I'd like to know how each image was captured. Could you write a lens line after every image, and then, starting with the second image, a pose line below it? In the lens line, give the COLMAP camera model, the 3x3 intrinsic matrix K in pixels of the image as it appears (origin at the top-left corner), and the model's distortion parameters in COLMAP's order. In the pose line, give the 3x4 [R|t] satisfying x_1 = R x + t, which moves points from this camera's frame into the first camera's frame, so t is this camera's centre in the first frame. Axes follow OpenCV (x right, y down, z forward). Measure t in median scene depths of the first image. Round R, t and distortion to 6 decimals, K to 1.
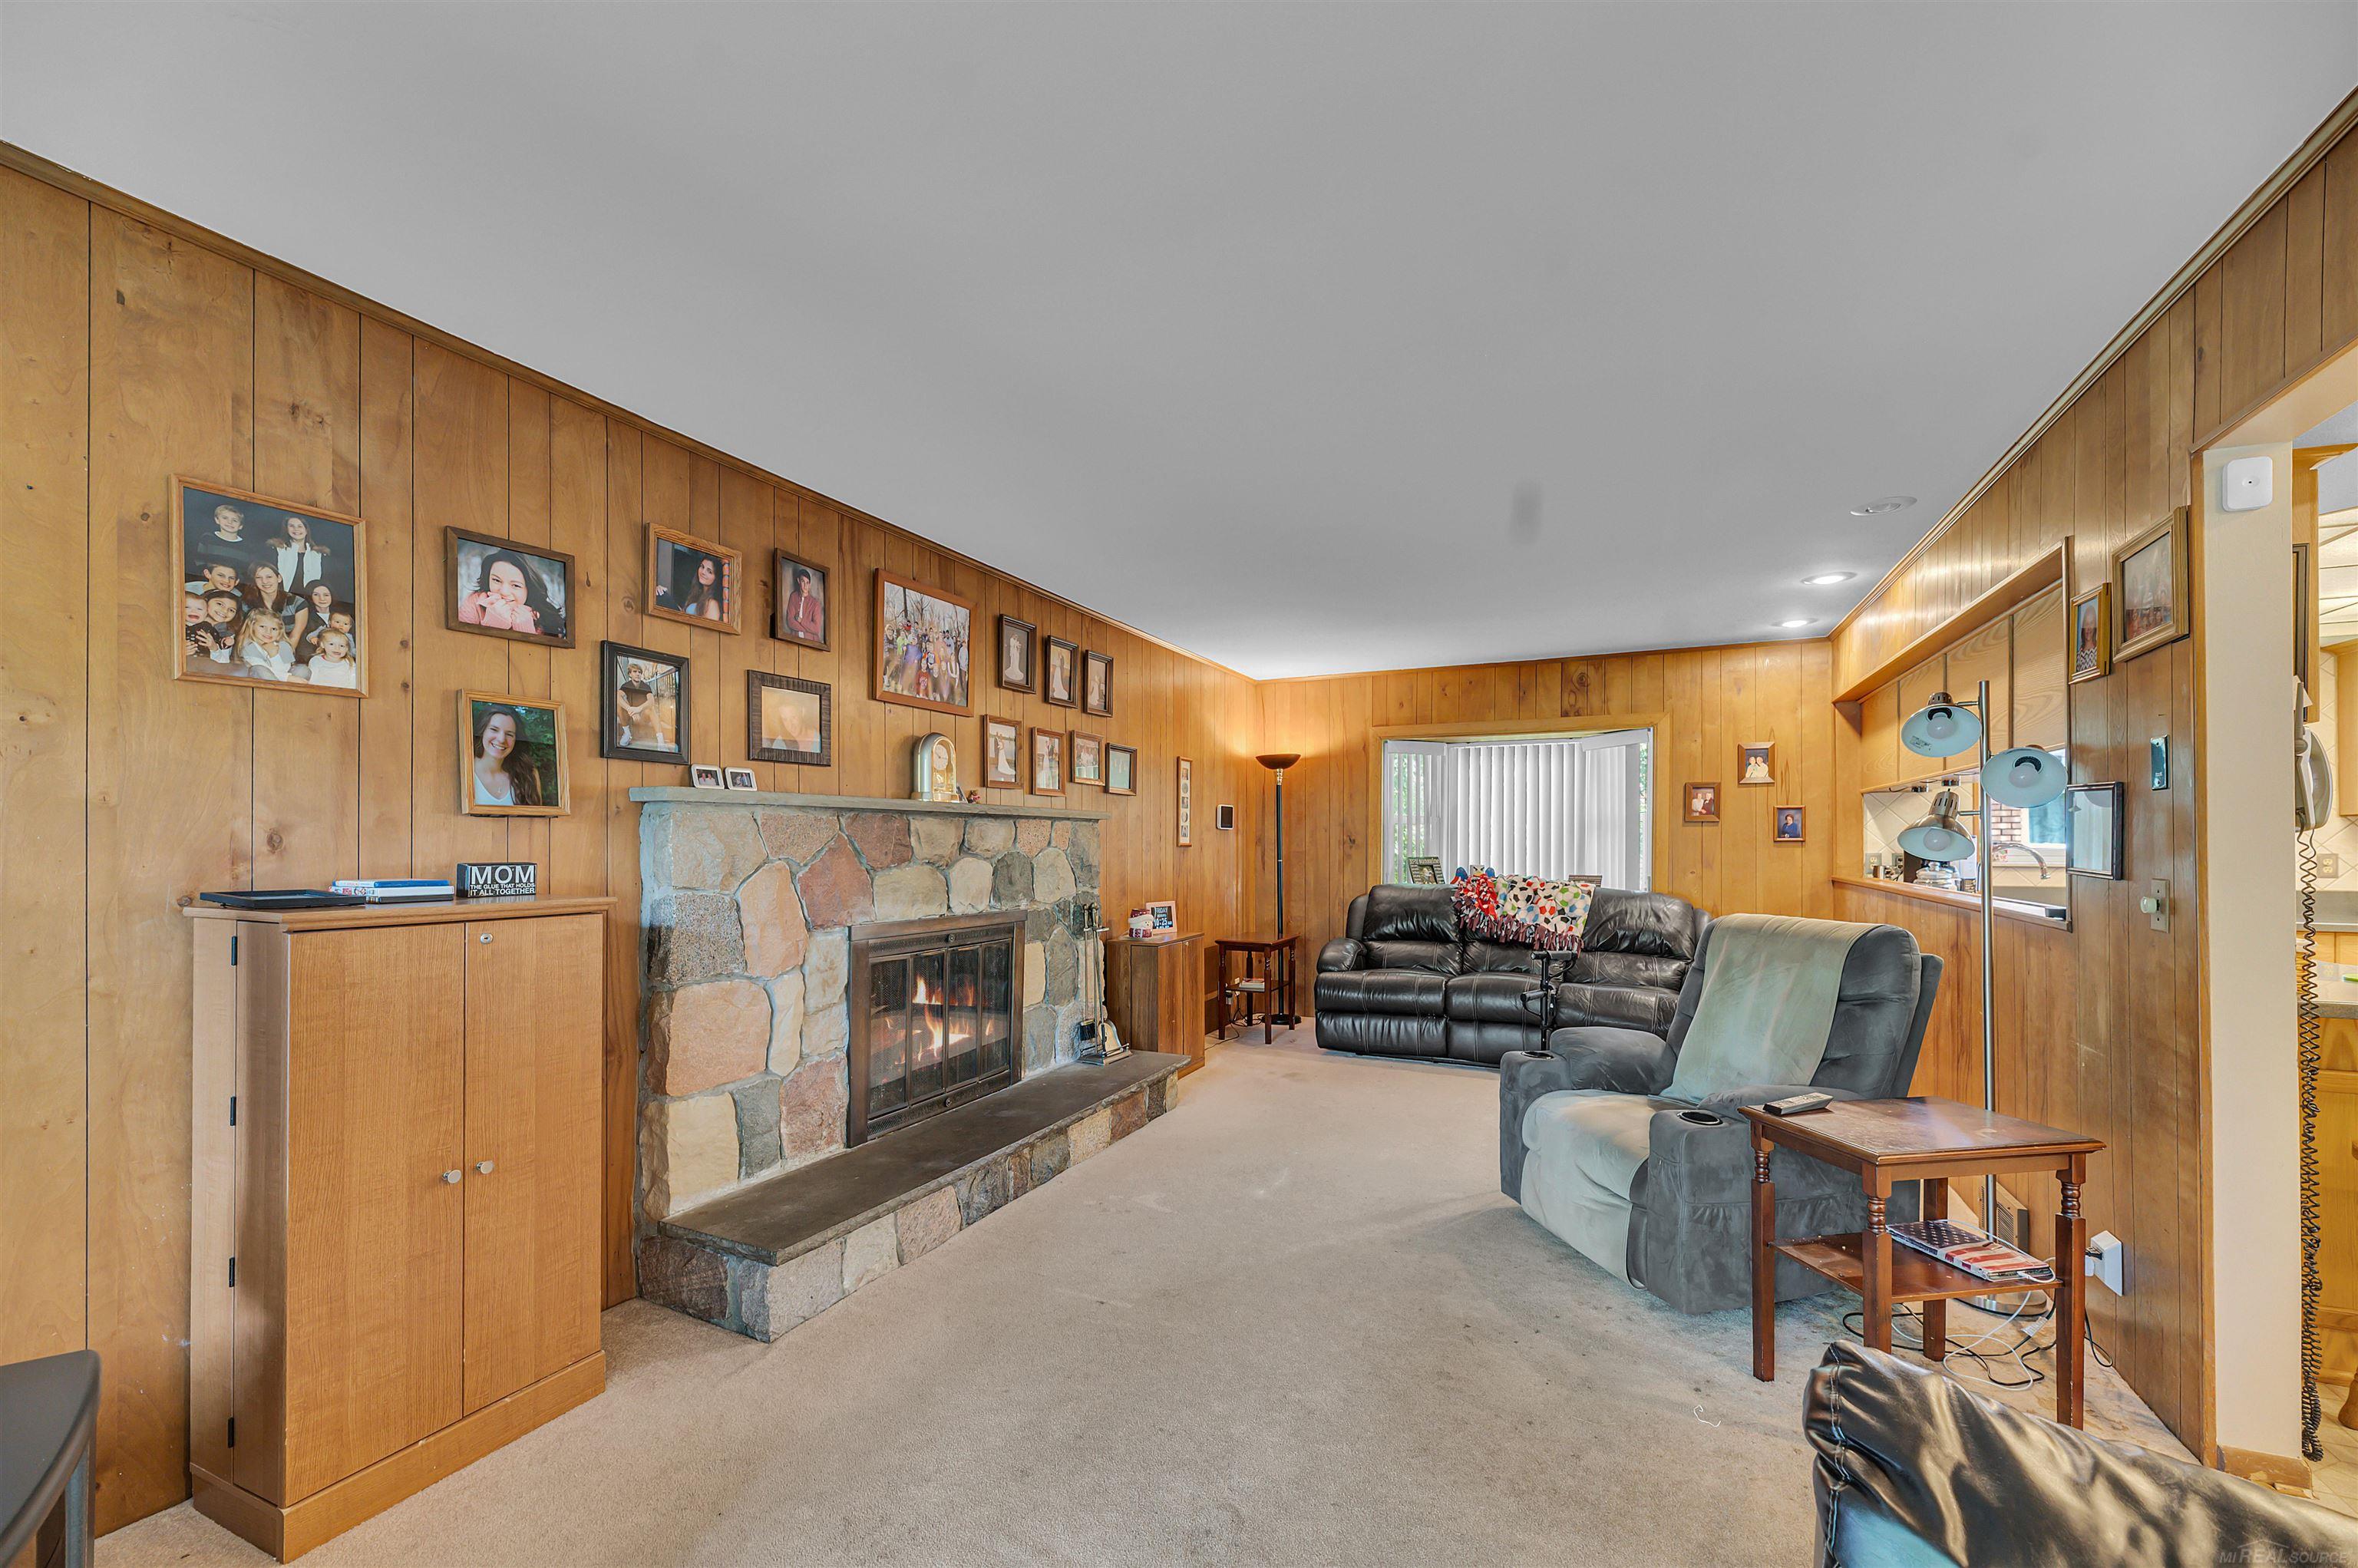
lens RADIAL K [[959.9, 0, 1087.6], [0, 959.9, 842.3], [0, 0, 1]] dist [-0.002886, 0.000125]
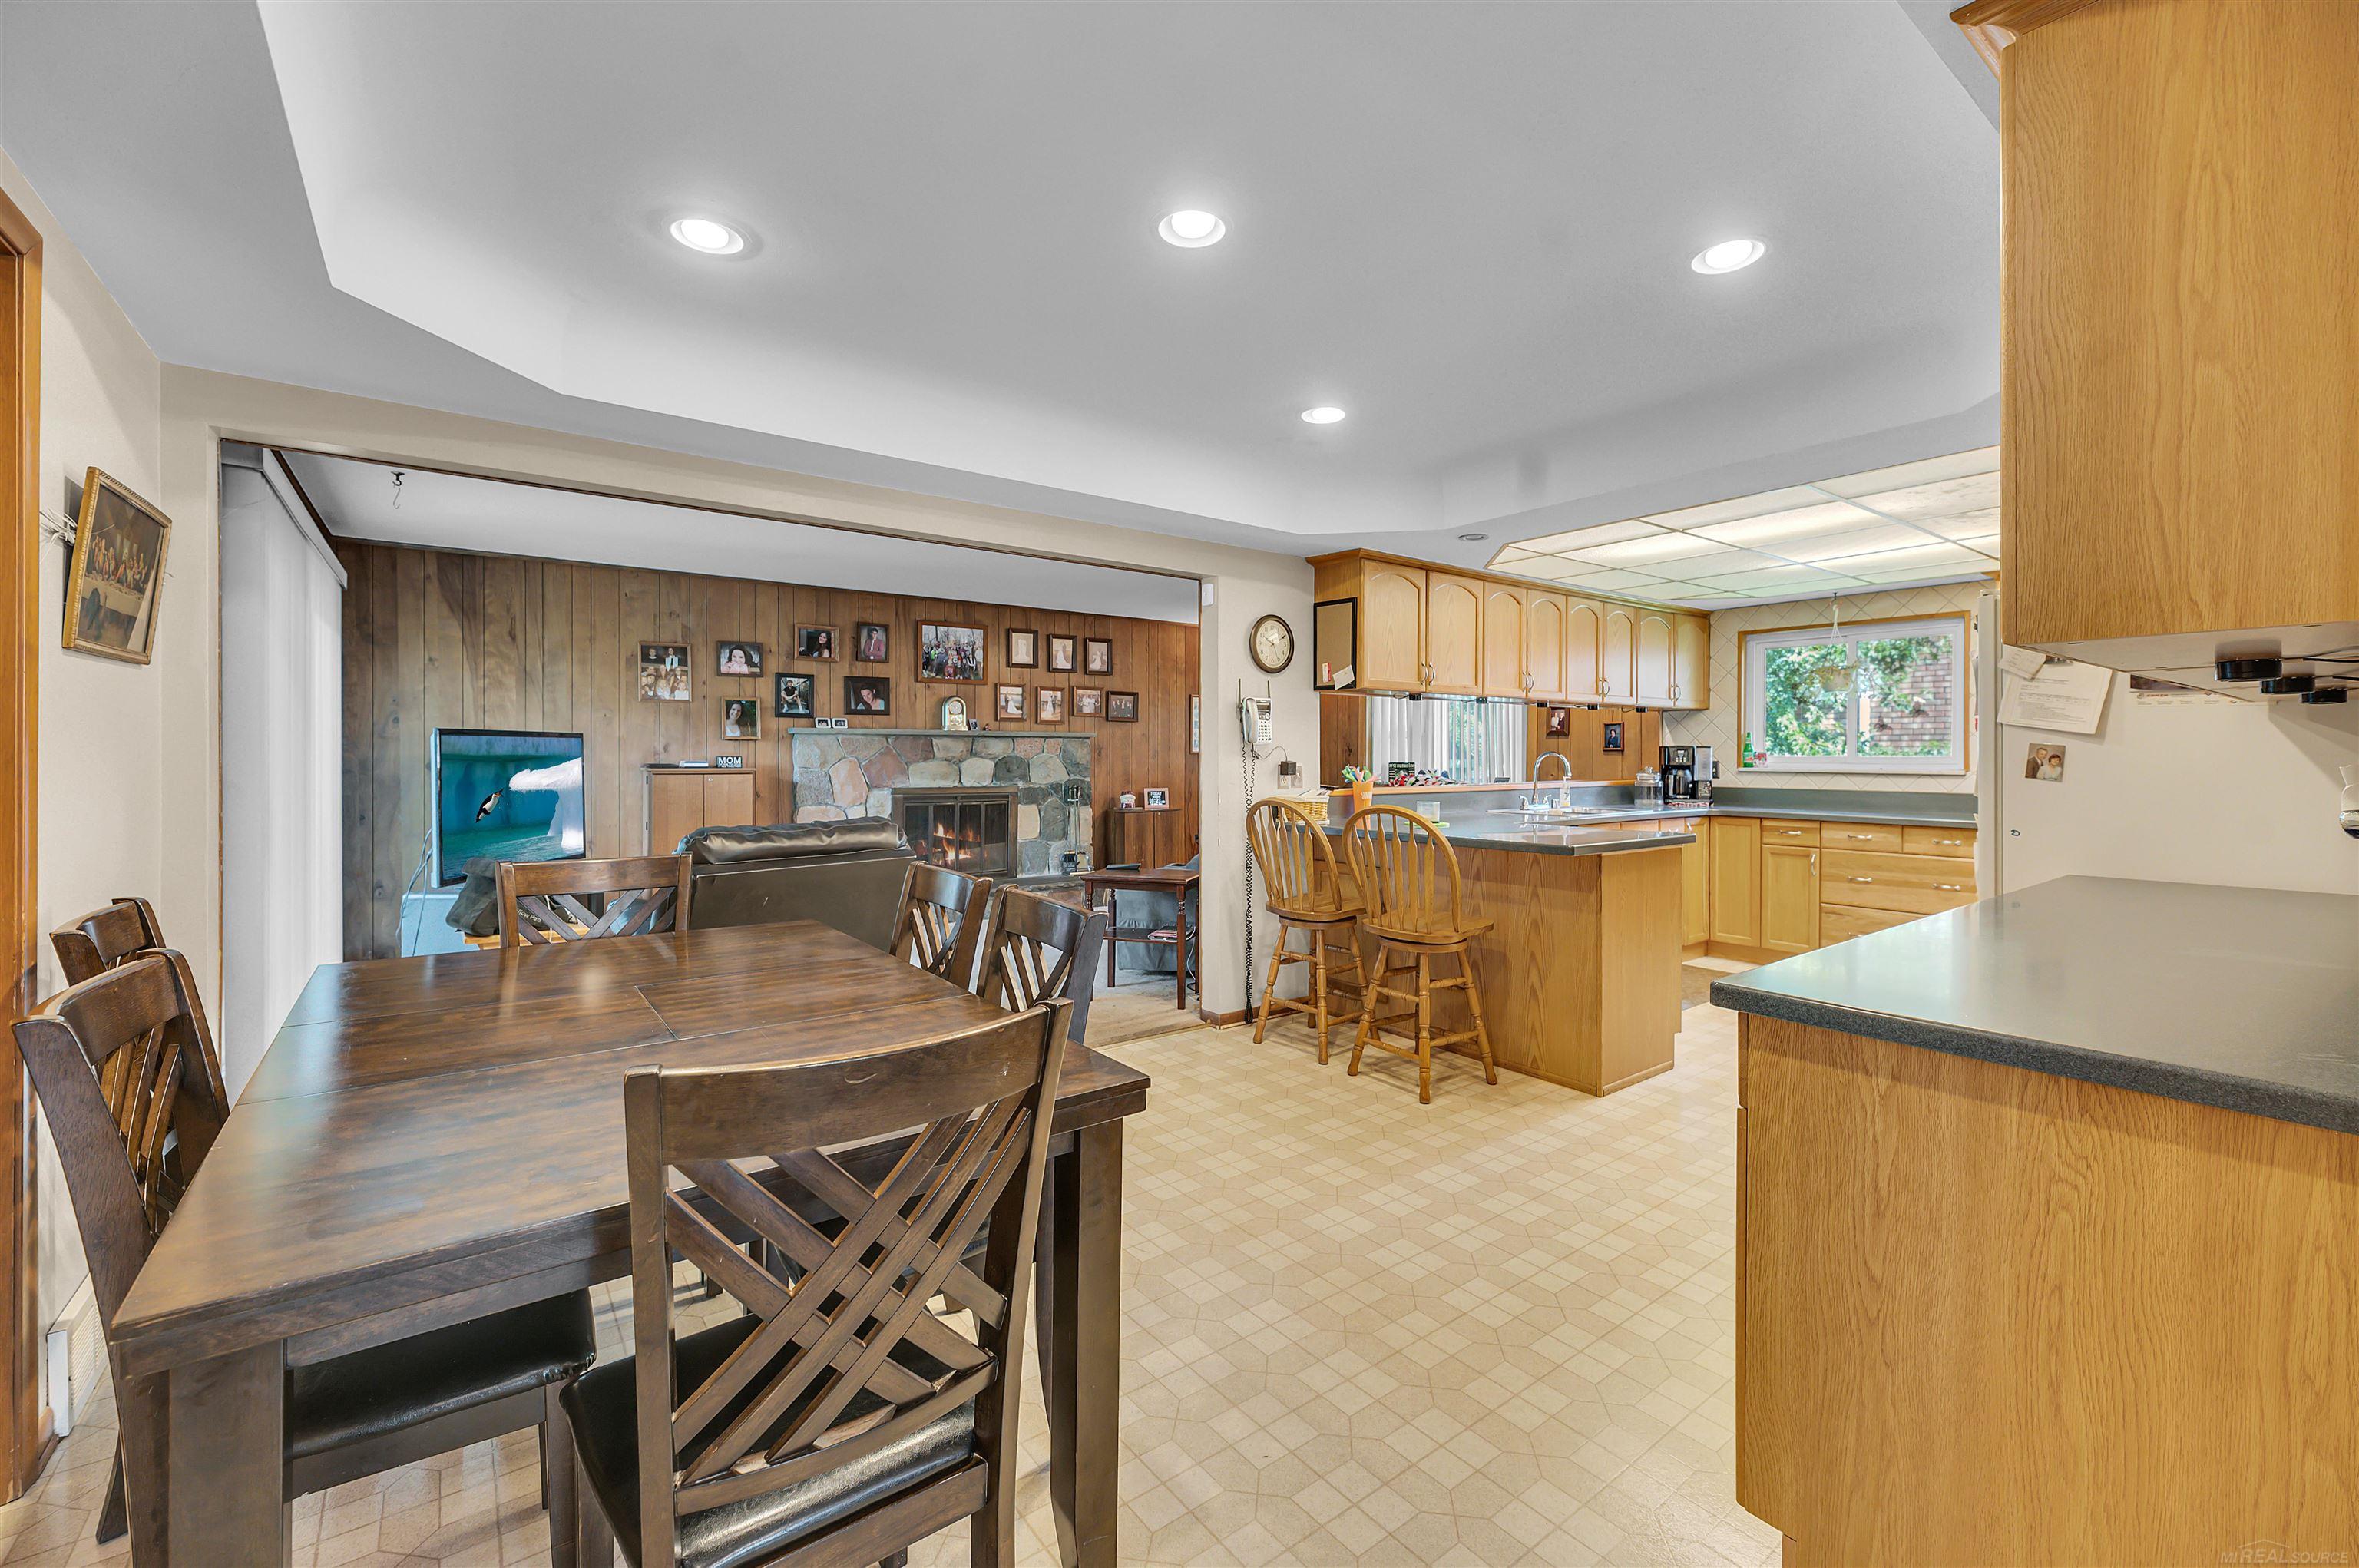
lens RADIAL K [[960.4, 0, 1122.8], [0, 960.4, 757.4], [0, 0, 1]] dist [-0.002886, 0.000125]
pose [[0.888509, 0.004275, -0.458839, 1.269771], [-0.002050, 0.999984, 0.005348, 0.004788], [0.458854, -0.003811, 0.888504, -0.739191]]
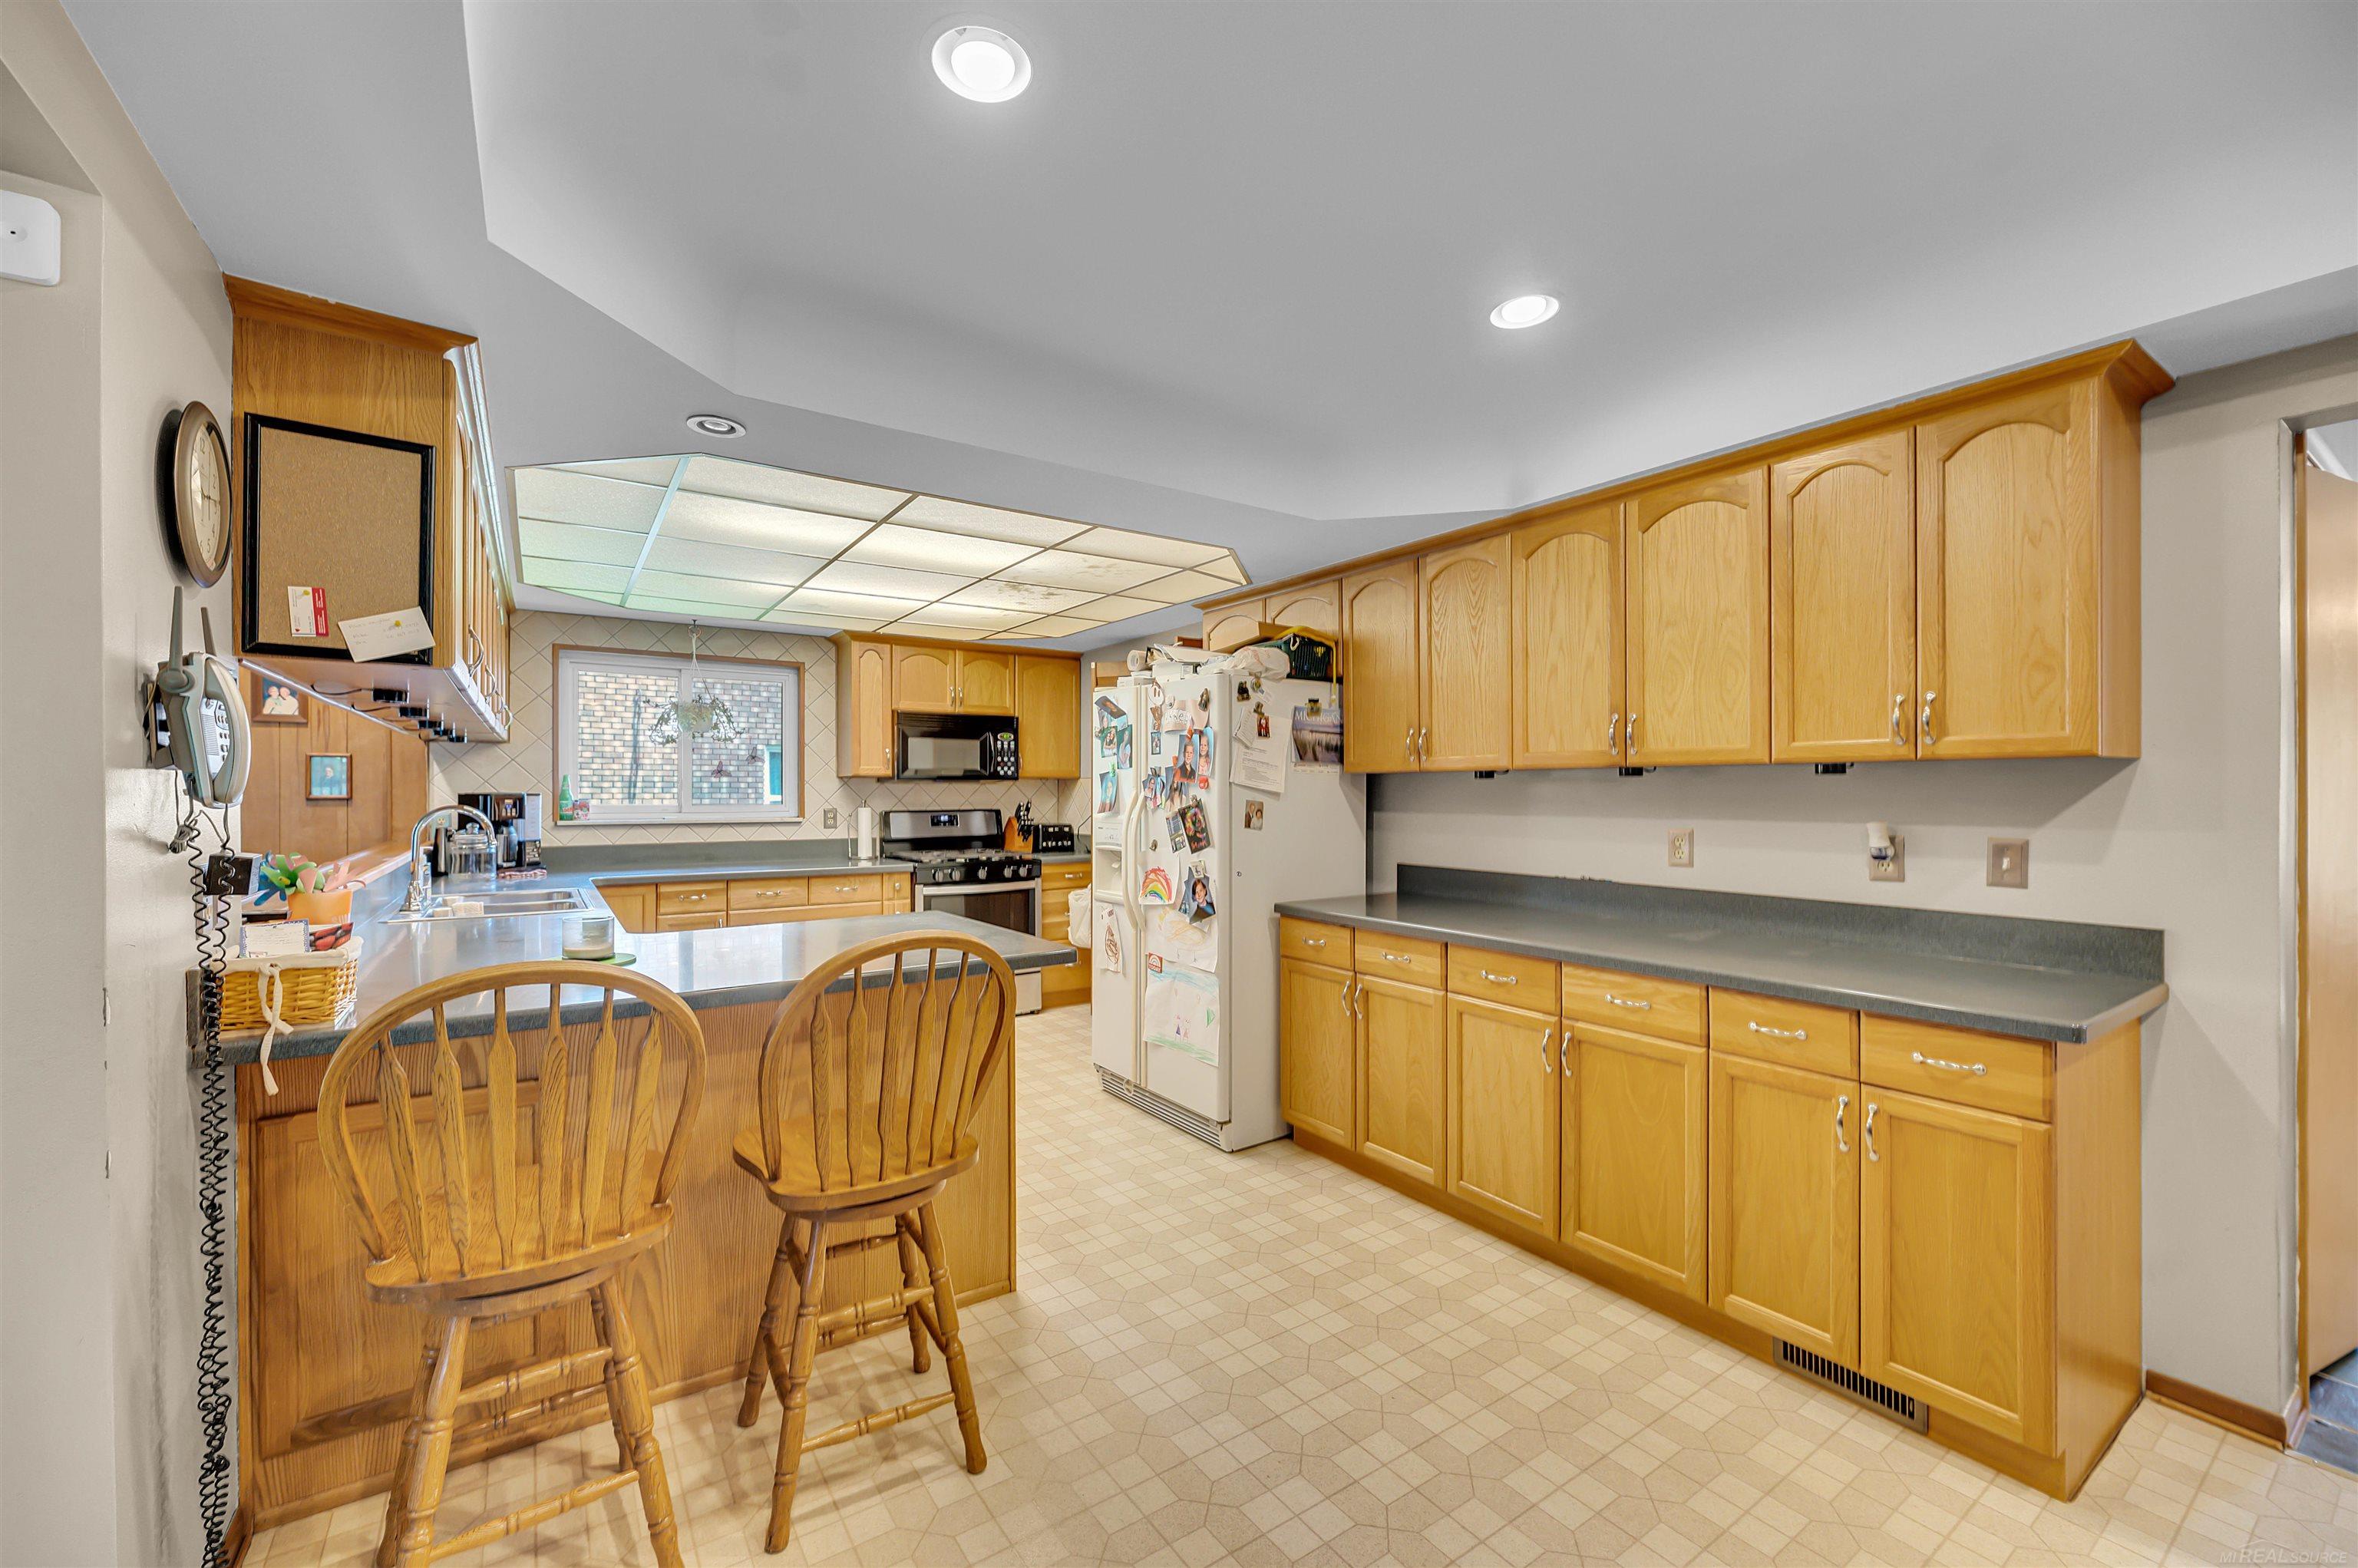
lens RADIAL K [[959.9, 0, 1184.8], [0, 959.9, 791.3], [0, 0, 1]] dist [-0.002886, 0.000125]
pose [[0.448167, 0.000965, 0.893949, 0.572357], [-0.002510, 0.999997, 0.000179, -0.015916], [-0.893946, -0.002324, 0.448168, 0.044200]]
